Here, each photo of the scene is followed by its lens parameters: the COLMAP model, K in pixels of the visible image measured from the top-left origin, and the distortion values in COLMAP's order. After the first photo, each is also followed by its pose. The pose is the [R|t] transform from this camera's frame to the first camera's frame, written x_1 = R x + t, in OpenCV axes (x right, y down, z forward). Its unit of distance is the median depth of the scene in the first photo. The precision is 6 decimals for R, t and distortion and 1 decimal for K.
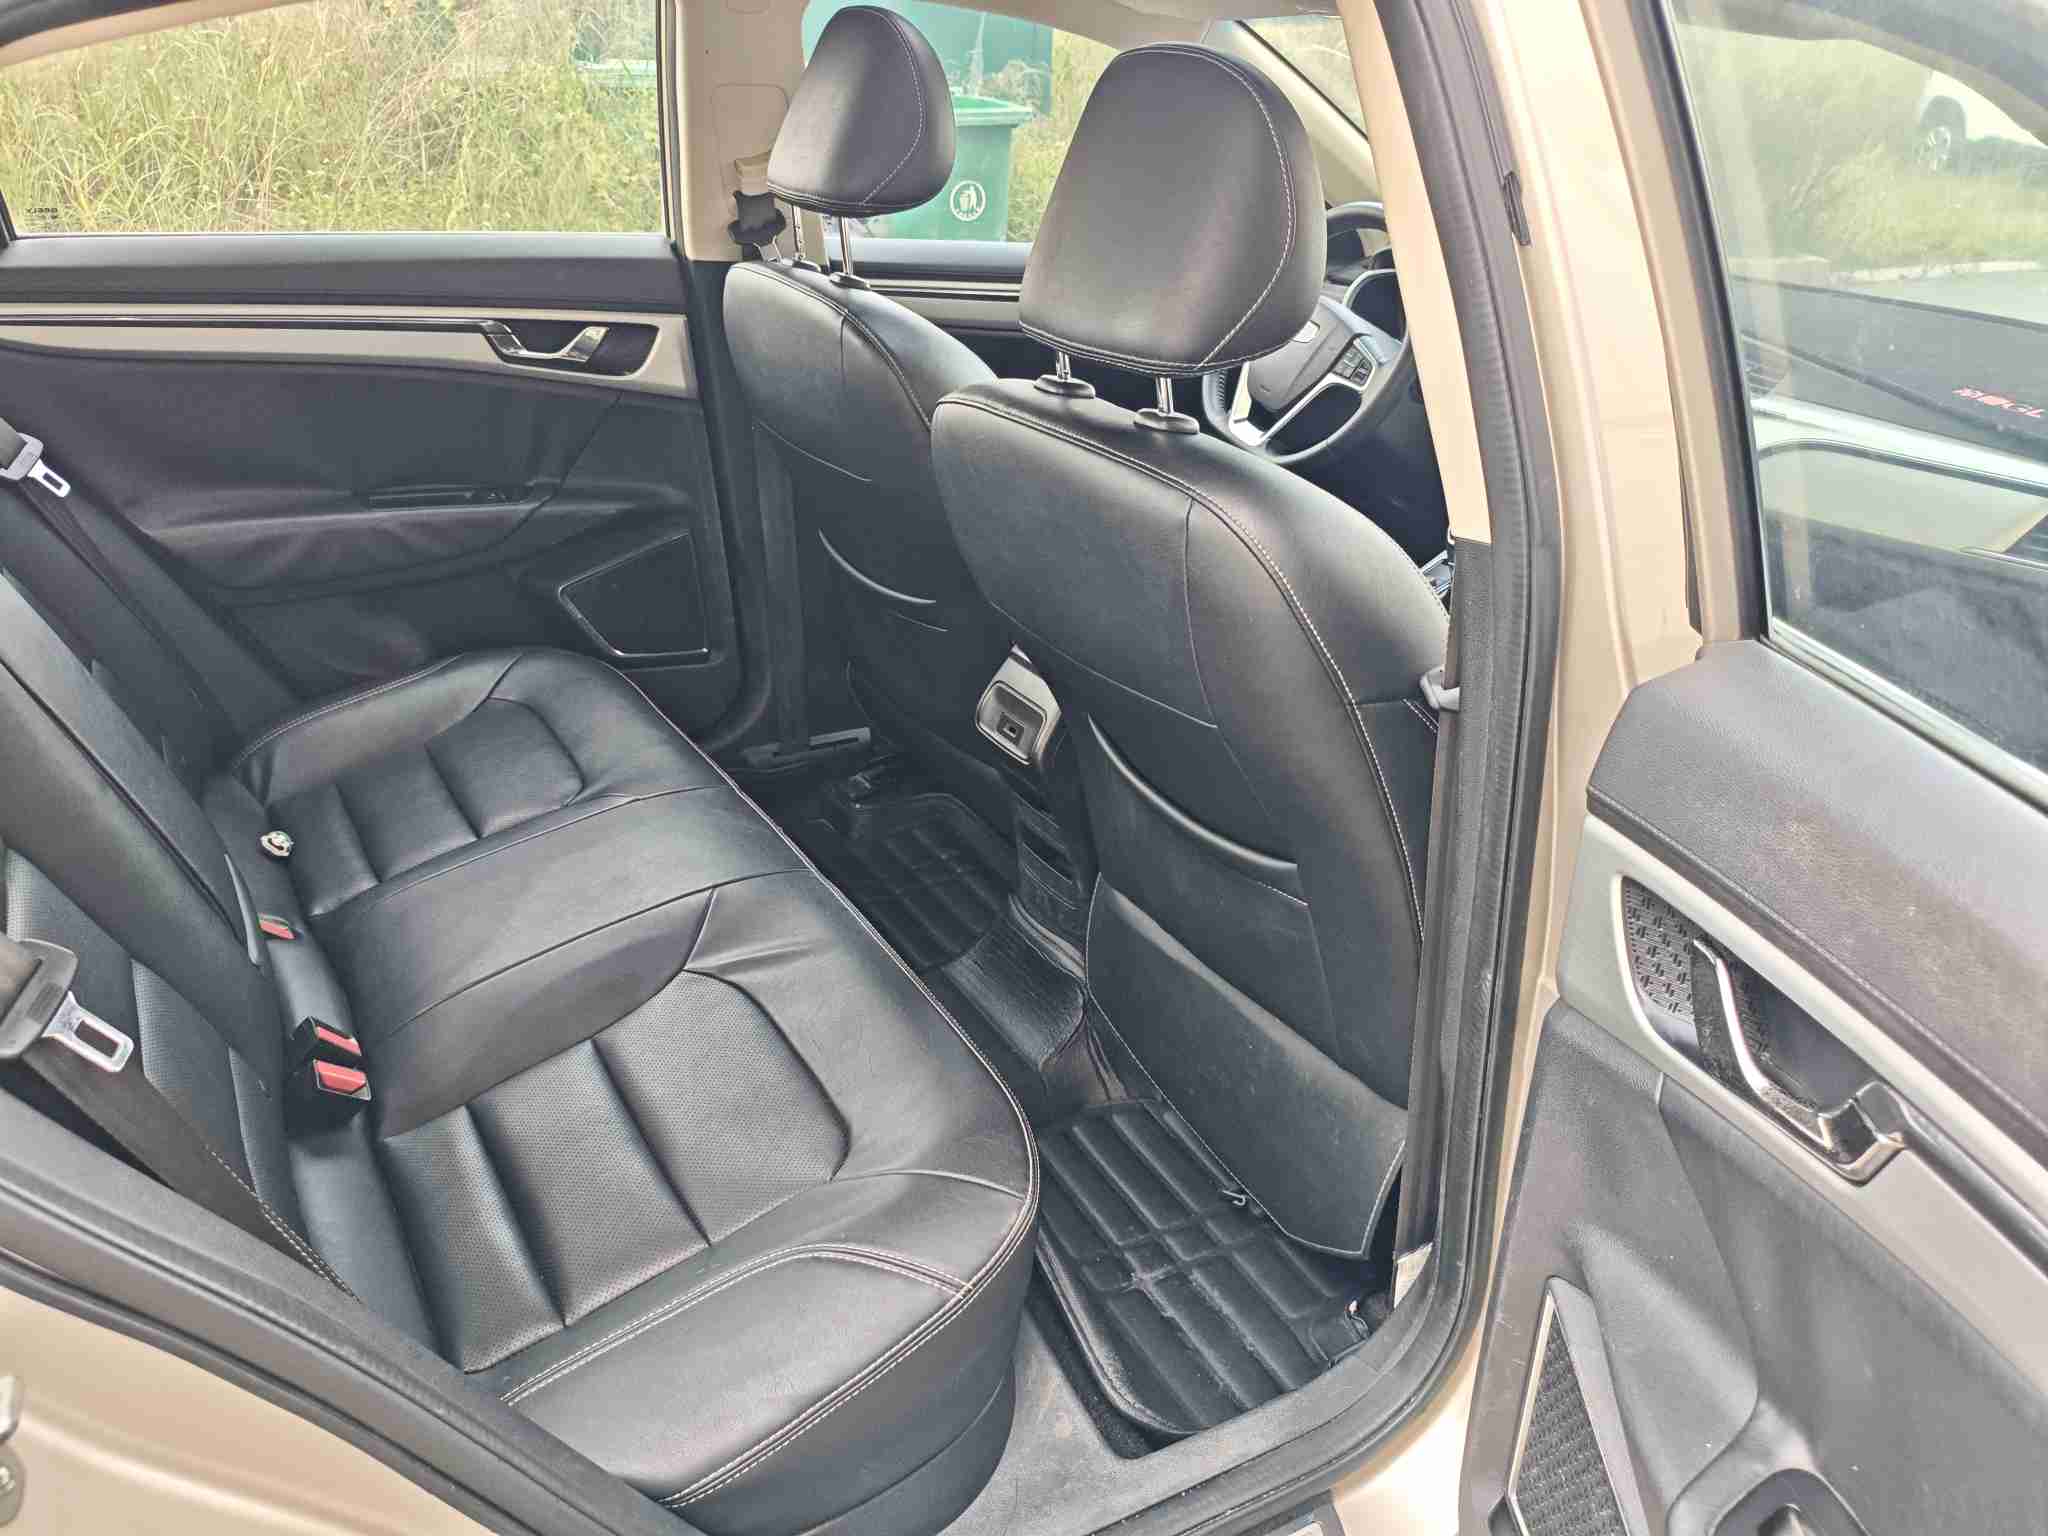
lens RADIAL K [[1519.2, 0, 1017.4], [0, 1519.2, 761.6], [0, 0, 1]] dist [0.053395, -0.085829]
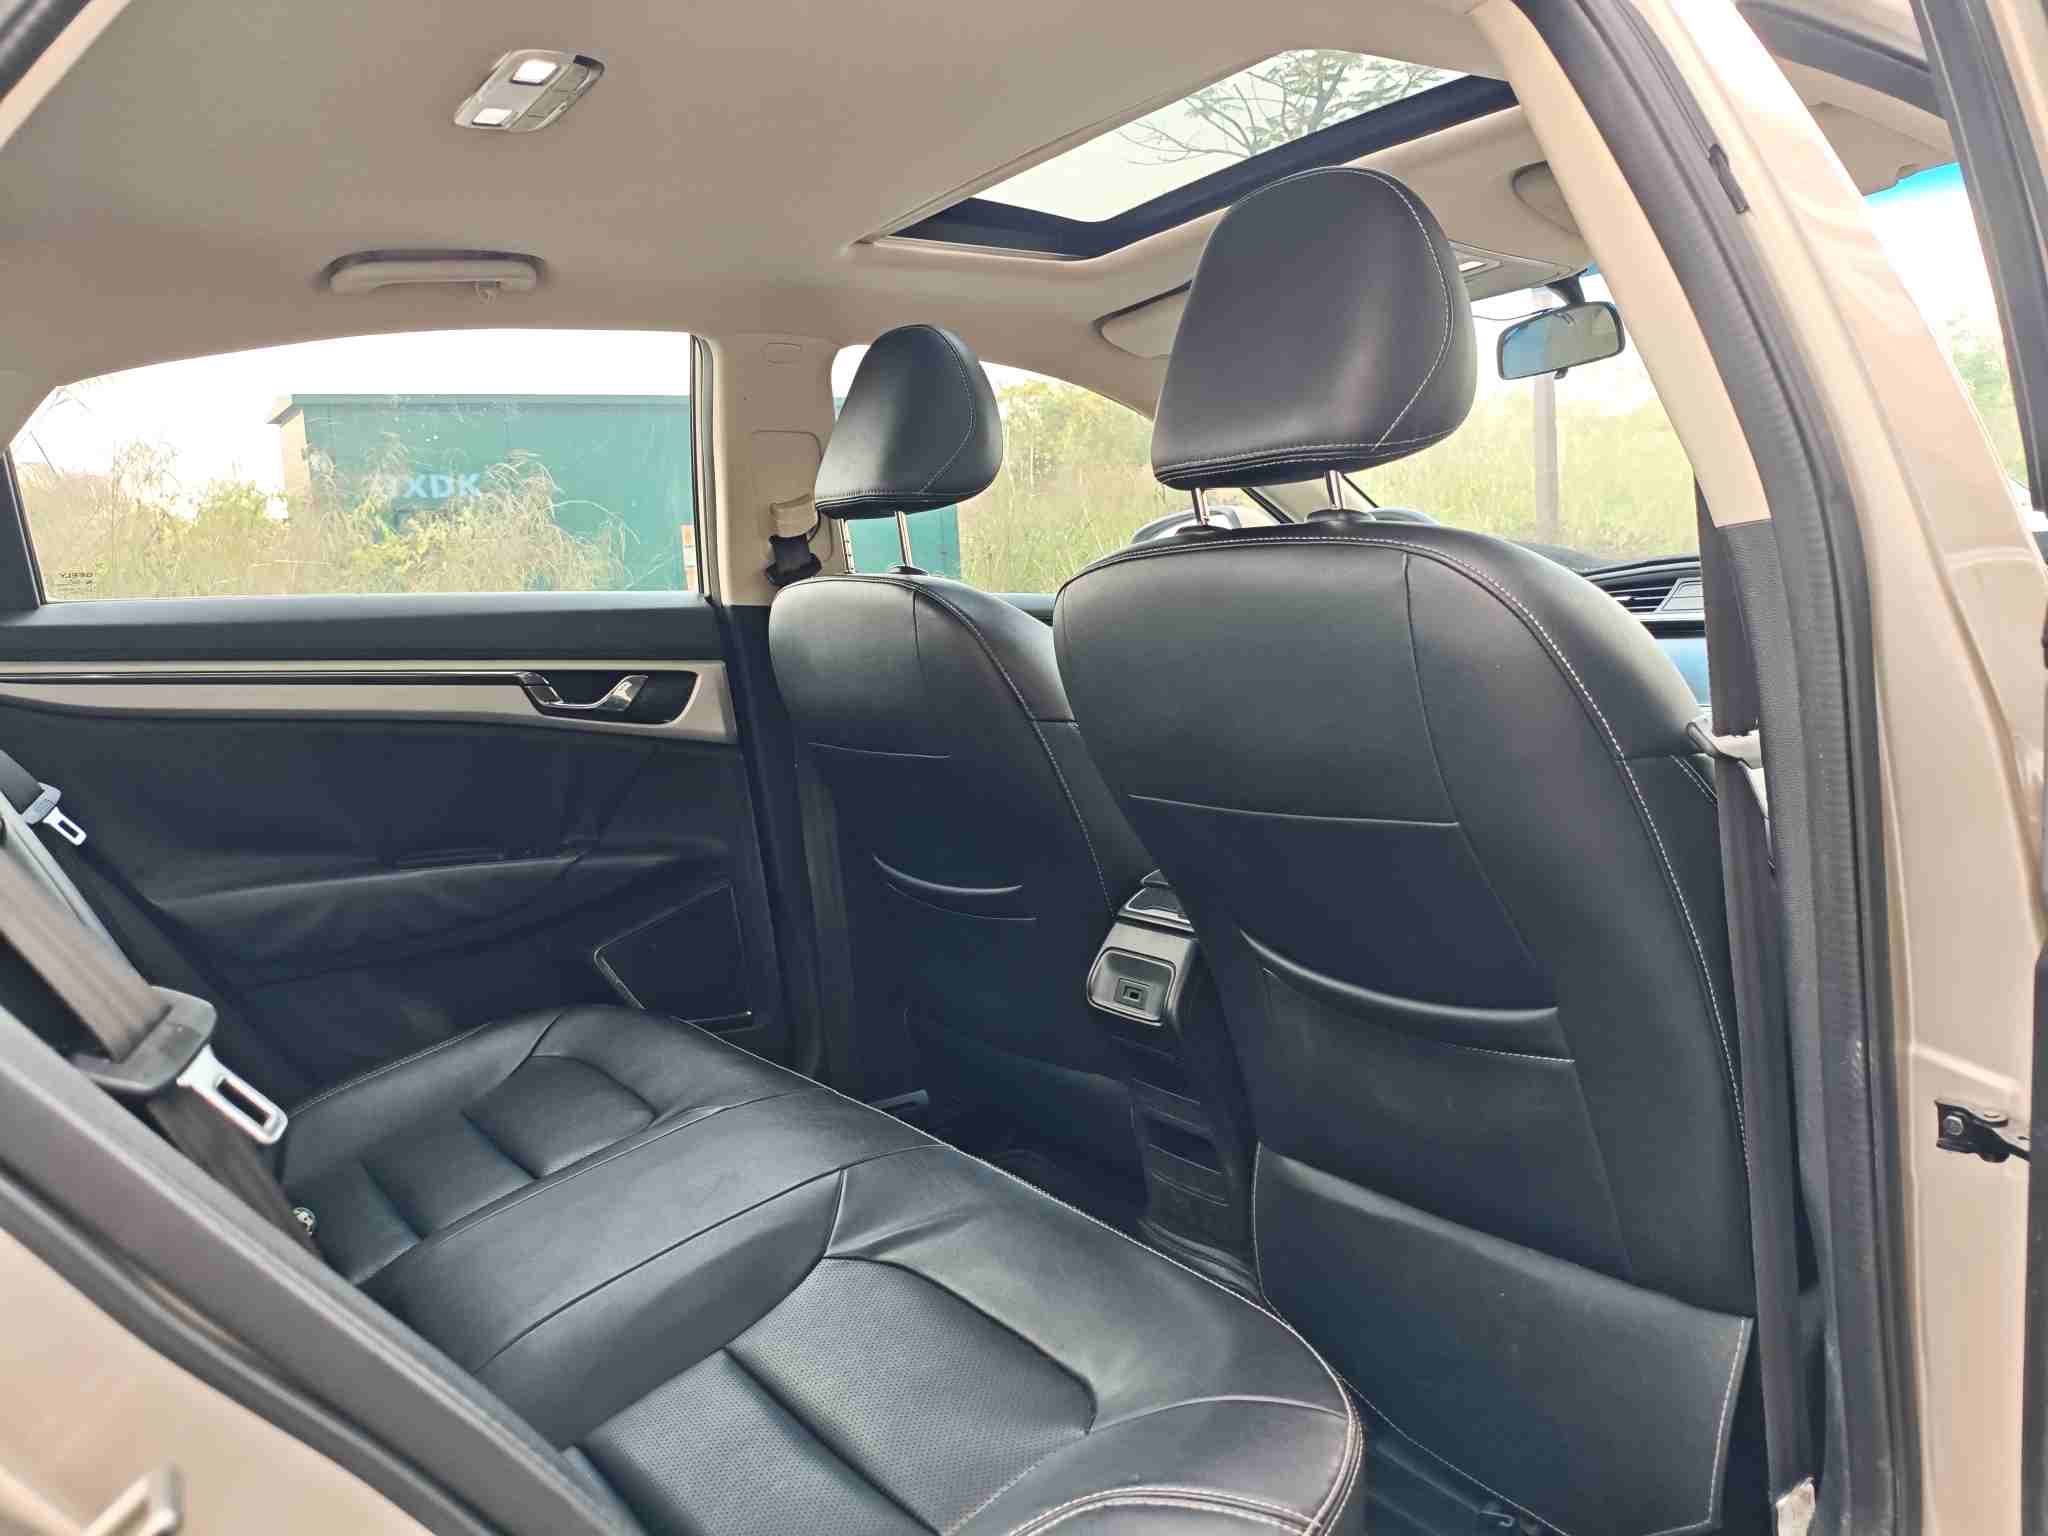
lens RADIAL K [[1519.2, 0, 1017.4], [0, 1519.2, 761.6], [0, 0, 1]] dist [0.053395, -0.085829]
pose [[0.993828, -0.095354, 0.056688, -0.108960], [0.108583, 0.940785, -0.321144, 0.128993], [-0.022709, 0.325318, 0.945332, 0.102067]]
